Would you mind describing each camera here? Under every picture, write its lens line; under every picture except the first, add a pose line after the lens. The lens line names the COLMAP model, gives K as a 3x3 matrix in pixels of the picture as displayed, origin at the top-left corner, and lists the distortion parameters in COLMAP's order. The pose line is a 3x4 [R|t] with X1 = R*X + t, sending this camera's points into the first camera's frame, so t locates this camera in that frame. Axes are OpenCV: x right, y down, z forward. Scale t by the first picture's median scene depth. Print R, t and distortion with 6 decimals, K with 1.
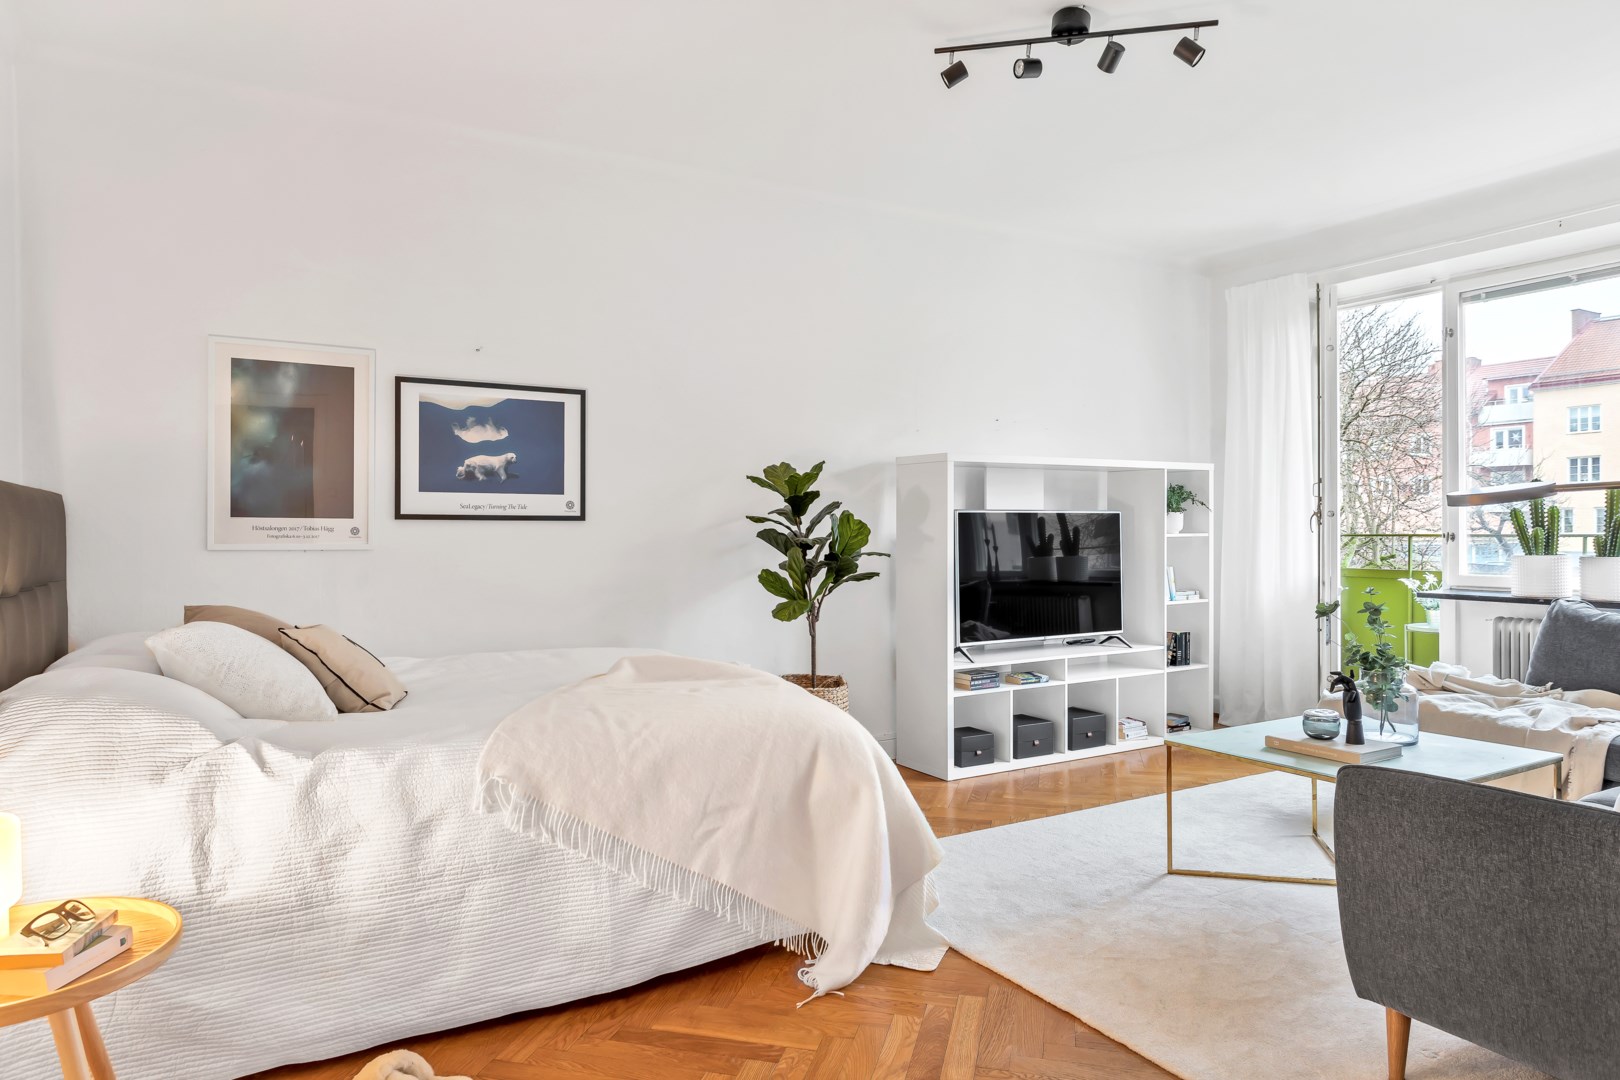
lens RADIAL K [[1027.0, 0, 810.0], [0, 1027.0, 540.0], [0, 0, 1]] dist [-0.005024, 0.002235]
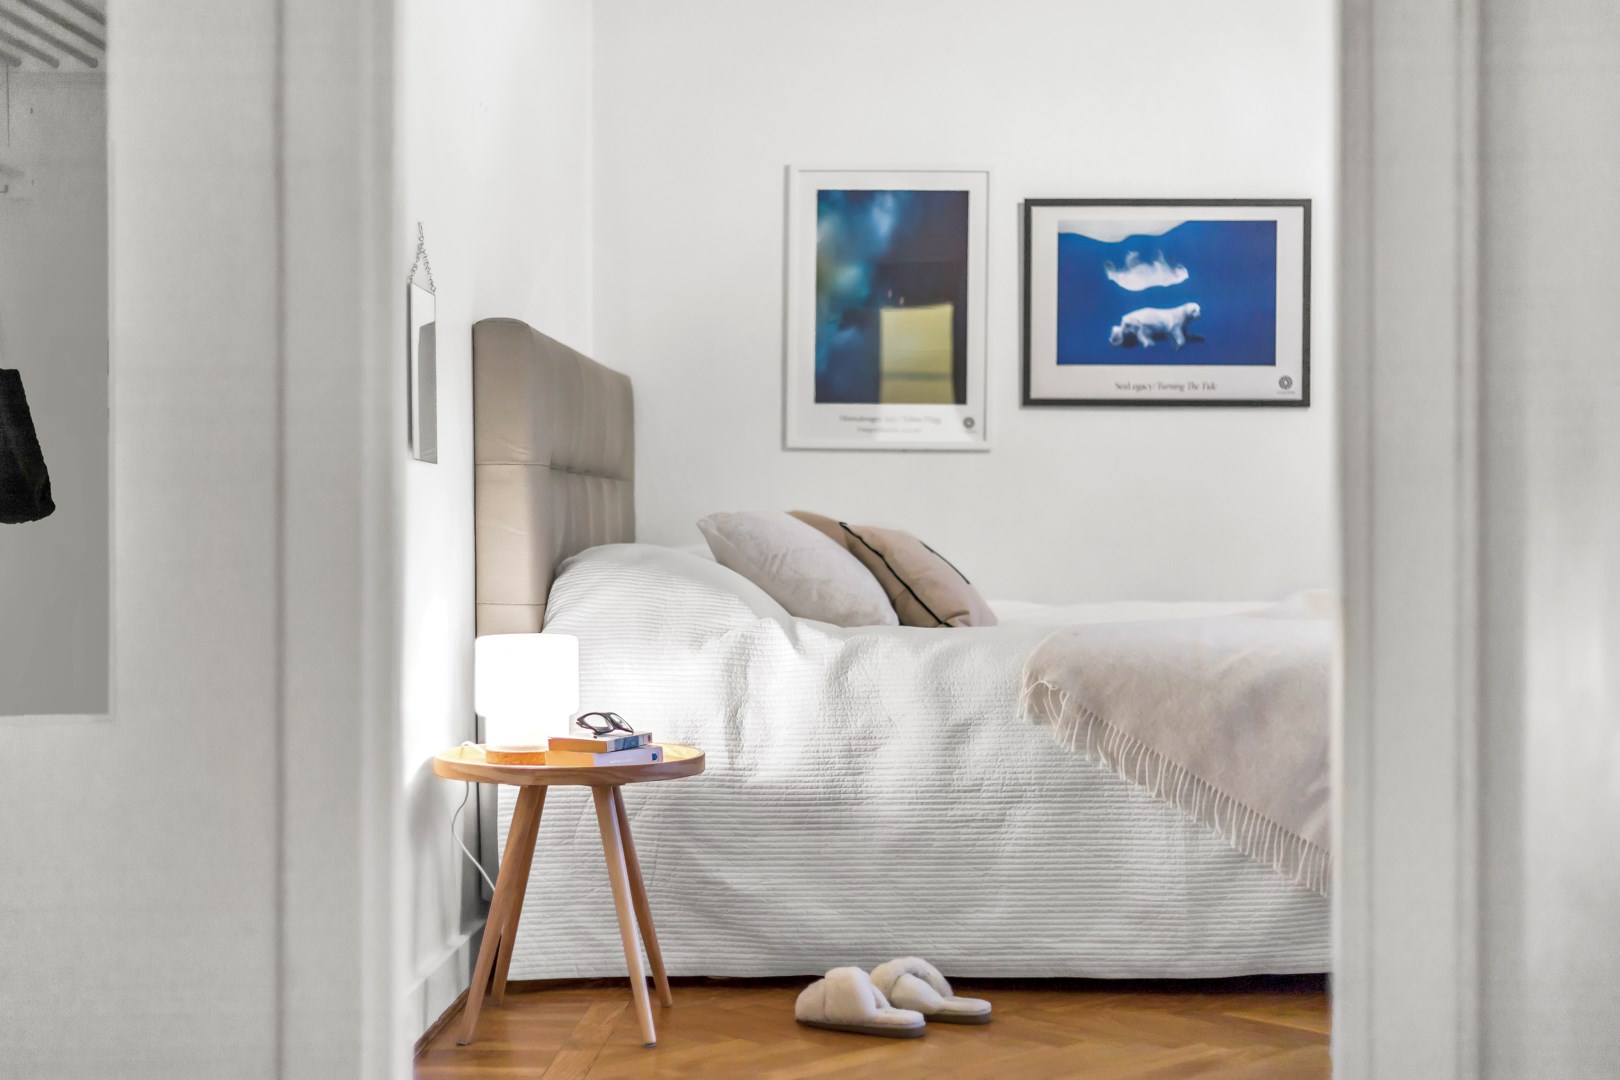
lens RADIAL K [[2448.2, 0, 810.0], [0, 2448.2, 540.0], [0, 0, 1]] dist [-0.032493, -0.035523]
pose [[0.839477, 0.002940, -0.543387, 0.504445], [-0.008947, 0.999925, -0.008412, 0.116349], [0.543322, 0.011923, 0.839440, -0.623627]]
